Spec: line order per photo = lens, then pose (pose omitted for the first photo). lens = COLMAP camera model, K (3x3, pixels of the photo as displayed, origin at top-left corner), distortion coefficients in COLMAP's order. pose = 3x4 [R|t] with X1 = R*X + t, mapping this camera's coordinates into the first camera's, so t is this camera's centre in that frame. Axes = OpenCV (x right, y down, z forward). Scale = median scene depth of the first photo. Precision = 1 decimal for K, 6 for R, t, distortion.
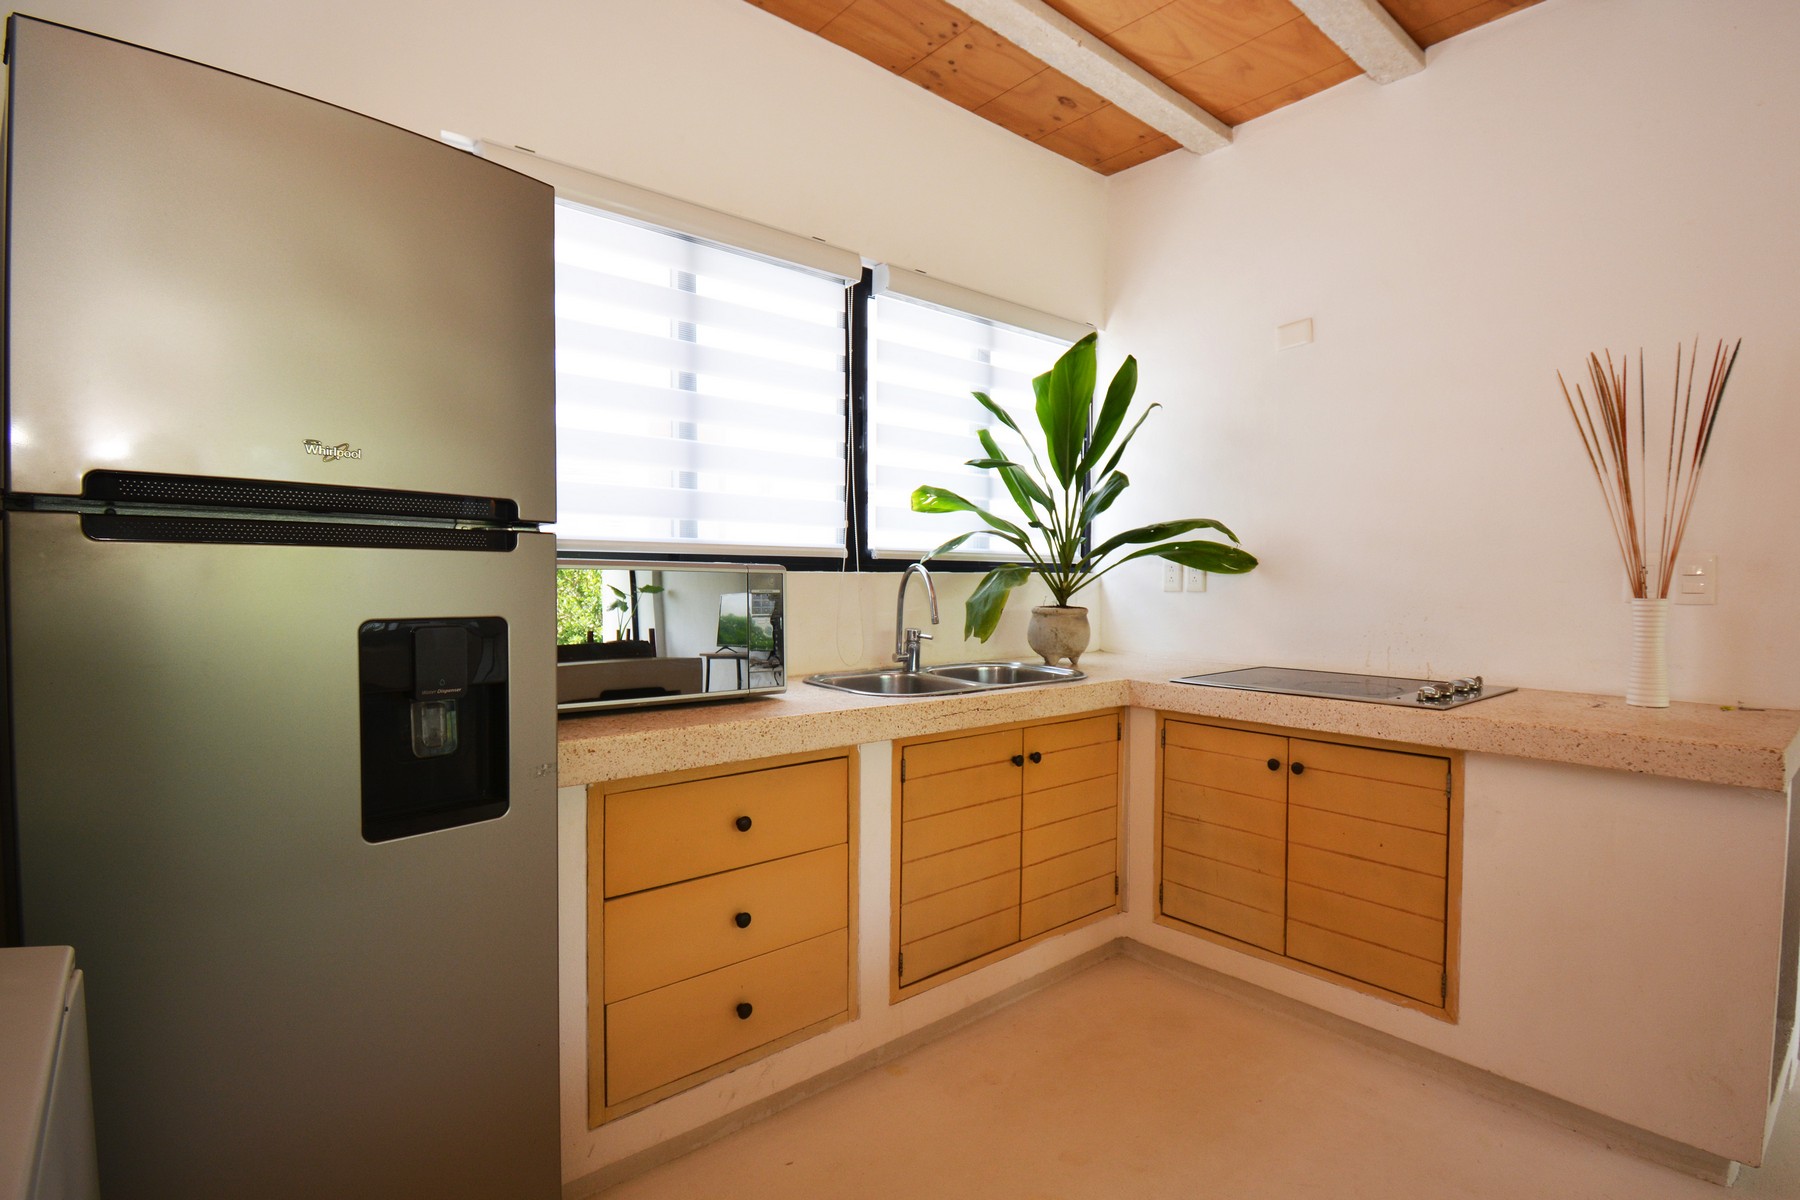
lens RADIAL K [[870.5, 0, 898.2], [0, 870.5, 631.1], [0, 0, 1]] dist [0.031898, -0.032143]
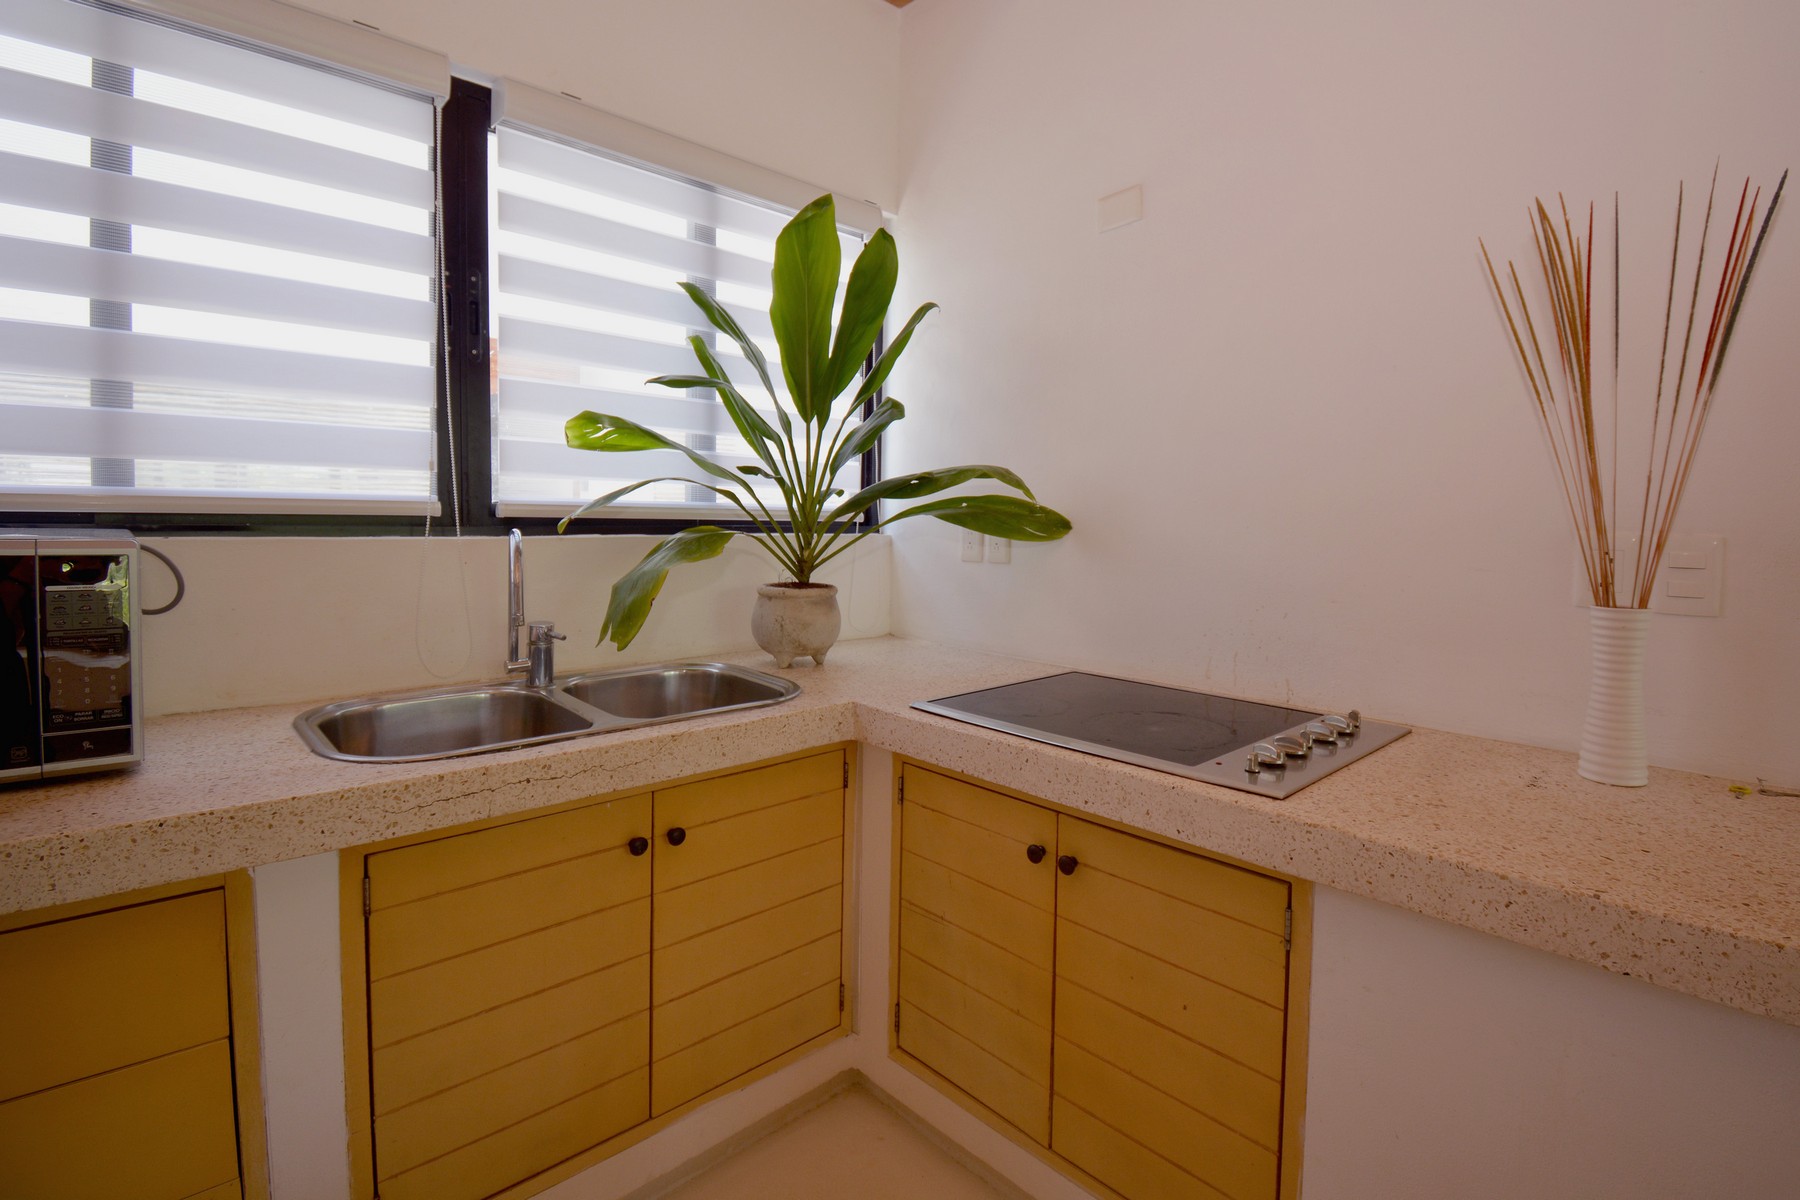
lens RADIAL K [[812.7, 0, 893.2], [0, 812.7, 570.2], [0, 0, 1]] dist [0.019015, -0.022780]
pose [[0.999516, 0.010272, 0.029352, 0.274298], [-0.010513, 0.999912, 0.008068, -0.052026], [-0.029267, -0.008373, 0.999537, 0.369182]]
